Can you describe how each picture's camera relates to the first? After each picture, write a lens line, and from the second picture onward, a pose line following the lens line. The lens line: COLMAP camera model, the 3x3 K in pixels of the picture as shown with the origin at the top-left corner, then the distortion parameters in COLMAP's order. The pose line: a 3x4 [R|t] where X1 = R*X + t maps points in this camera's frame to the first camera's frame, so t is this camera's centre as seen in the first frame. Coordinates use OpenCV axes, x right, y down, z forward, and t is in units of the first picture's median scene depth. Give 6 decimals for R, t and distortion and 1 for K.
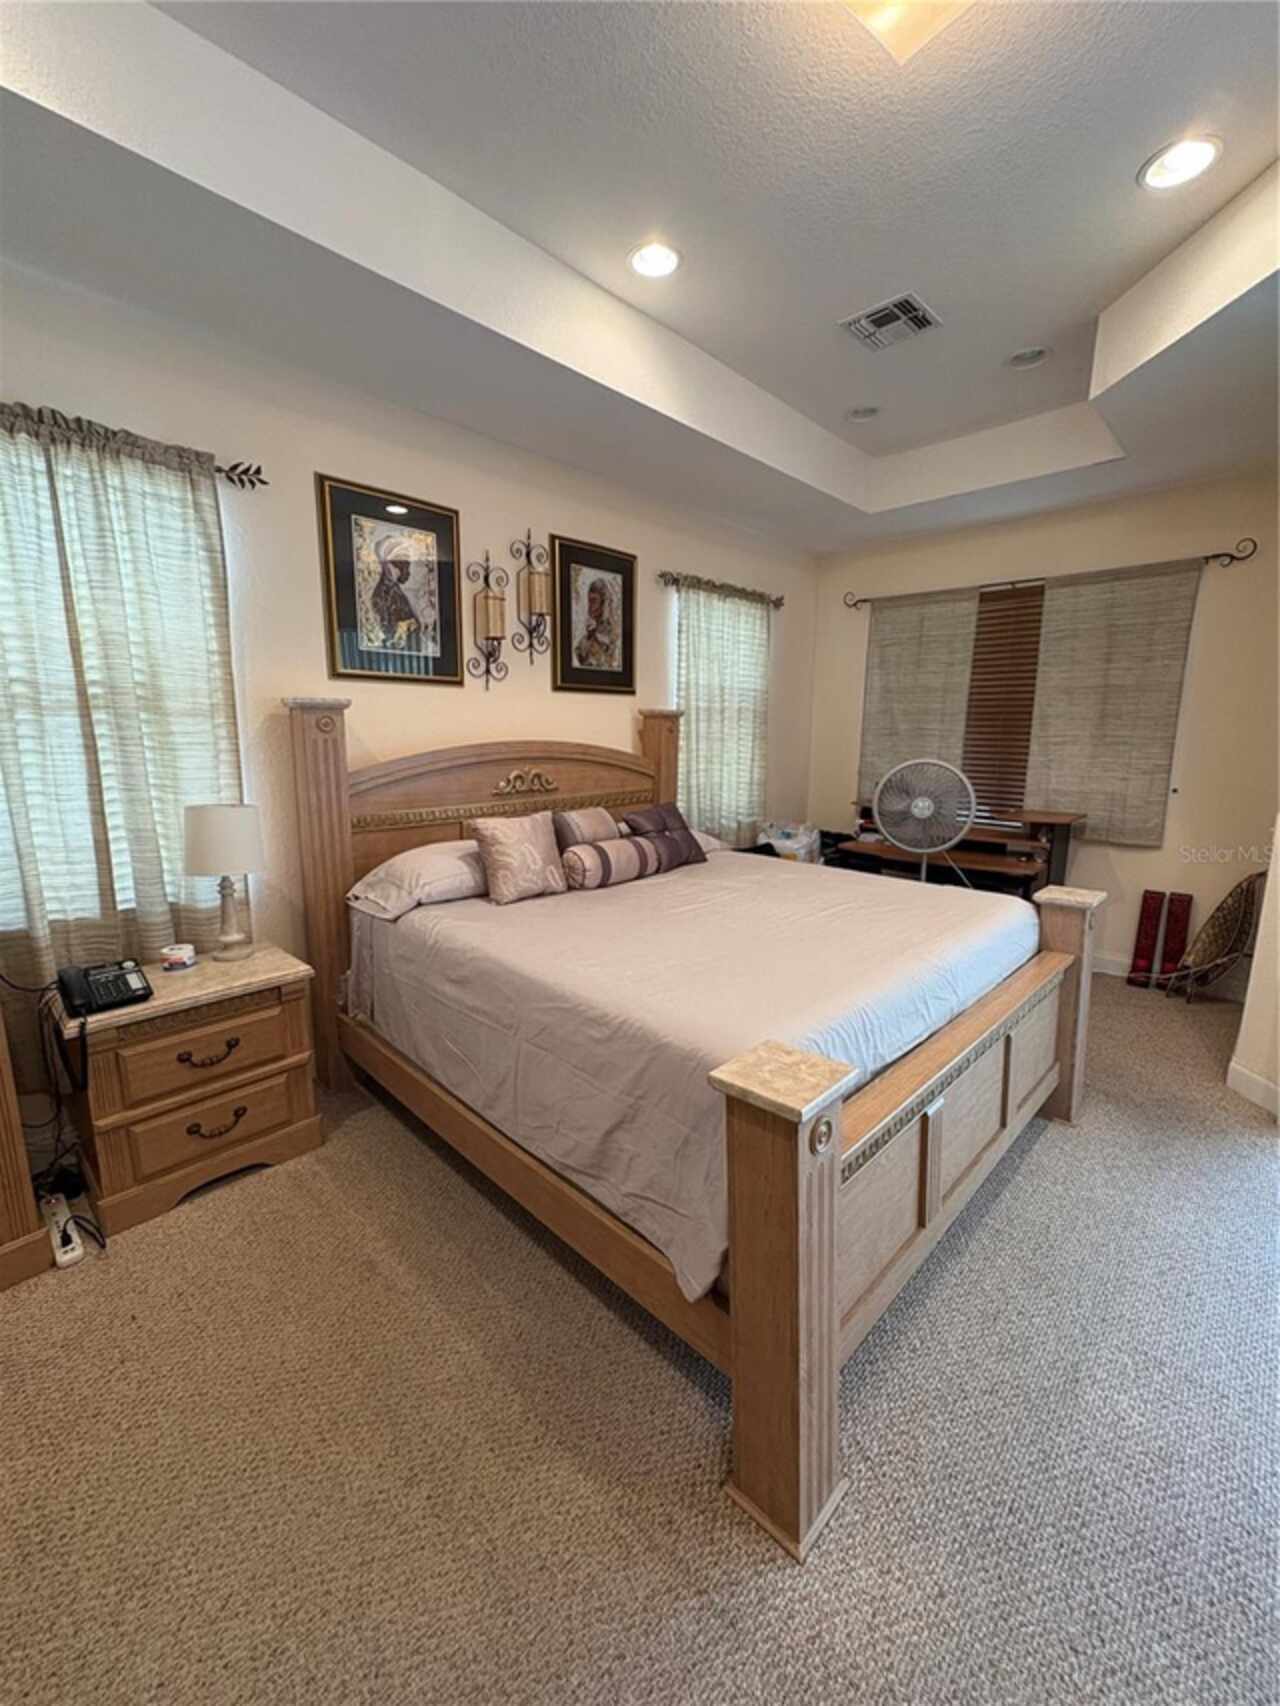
lens RADIAL K [[680.3, 0, 639.0], [0, 680.3, 850.8], [0, 0, 1]] dist [0.000249, 0.000267]
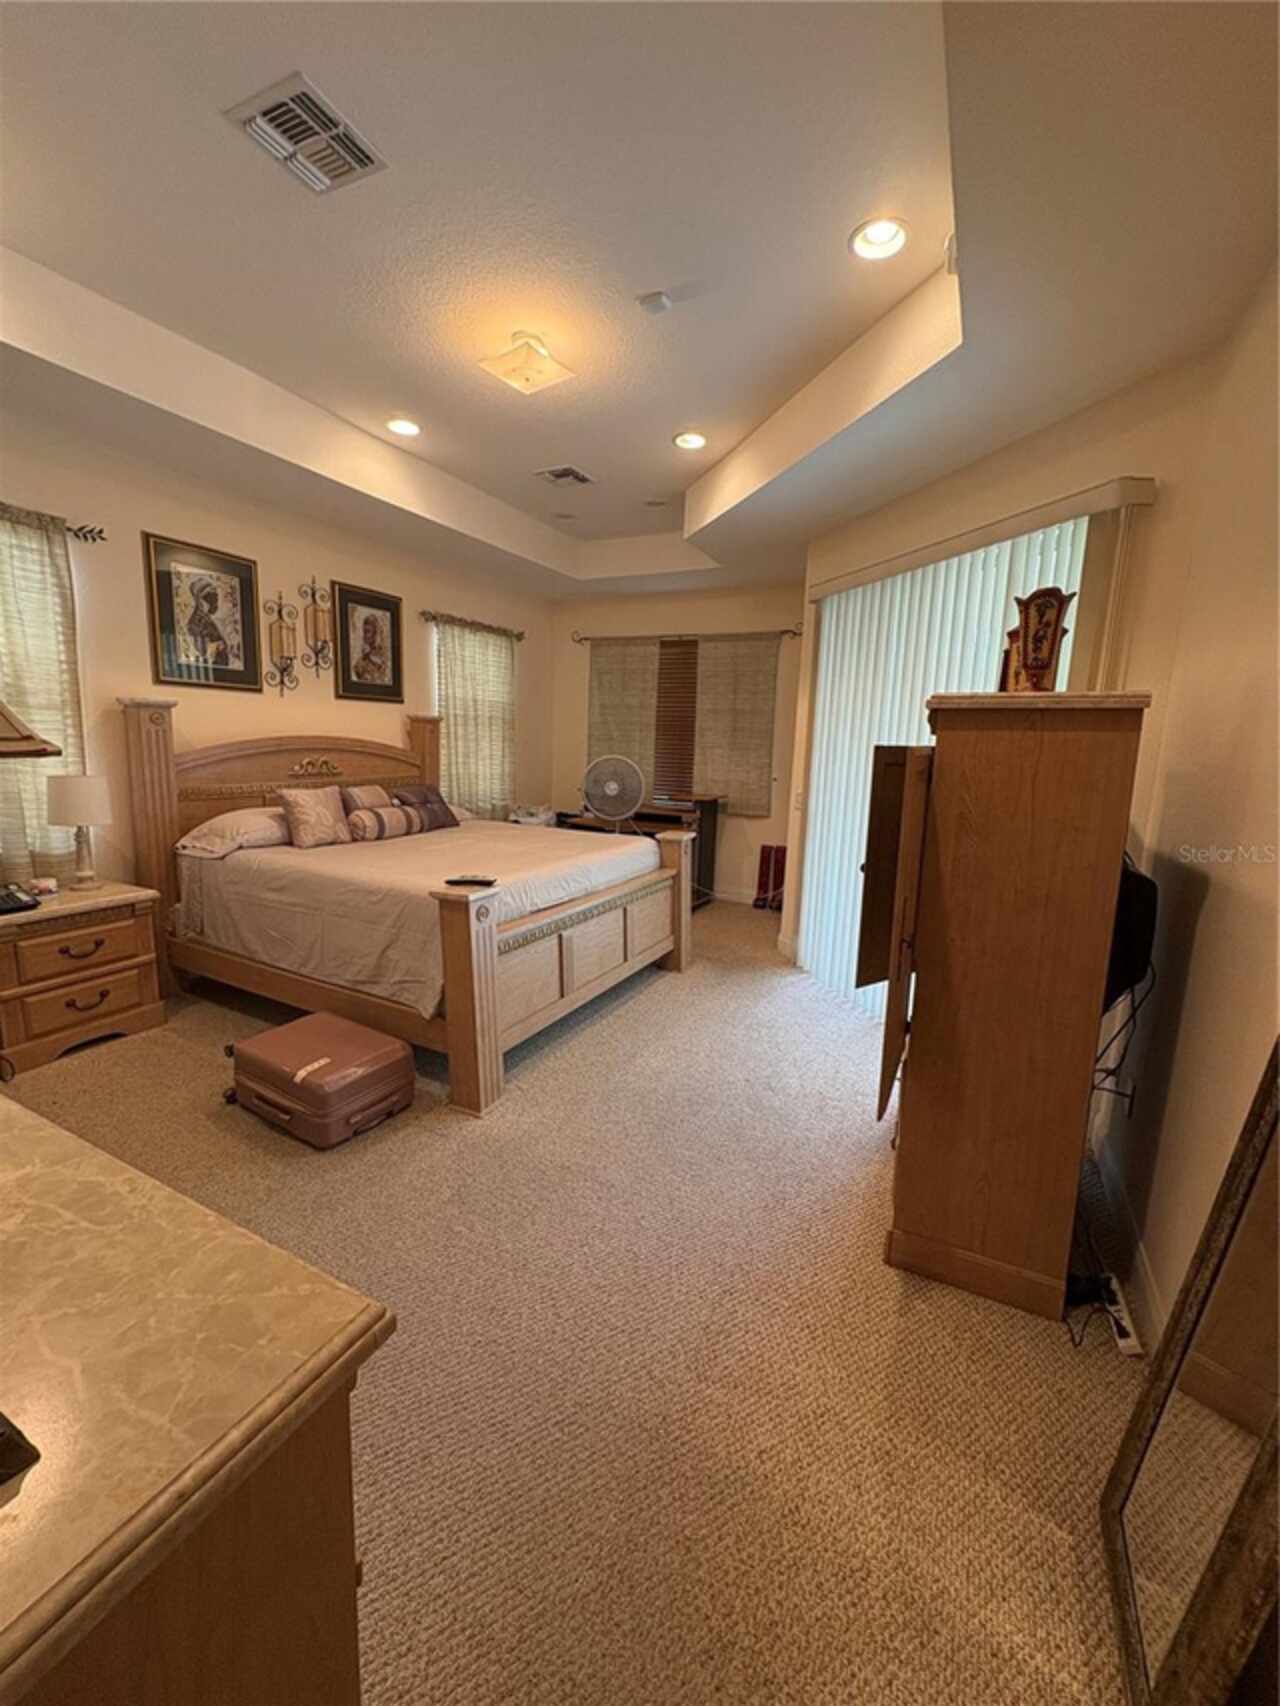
lens RADIAL K [[680.3, 0, 639.0], [0, 680.3, 850.8], [0, 0, 1]] dist [0.000249, 0.000267]
pose [[0.954373, -0.024818, 0.297583, 0.036656], [0.027702, 0.999601, -0.005476, 0.088957], [-0.297328, 0.013470, 0.954680, -0.459300]]
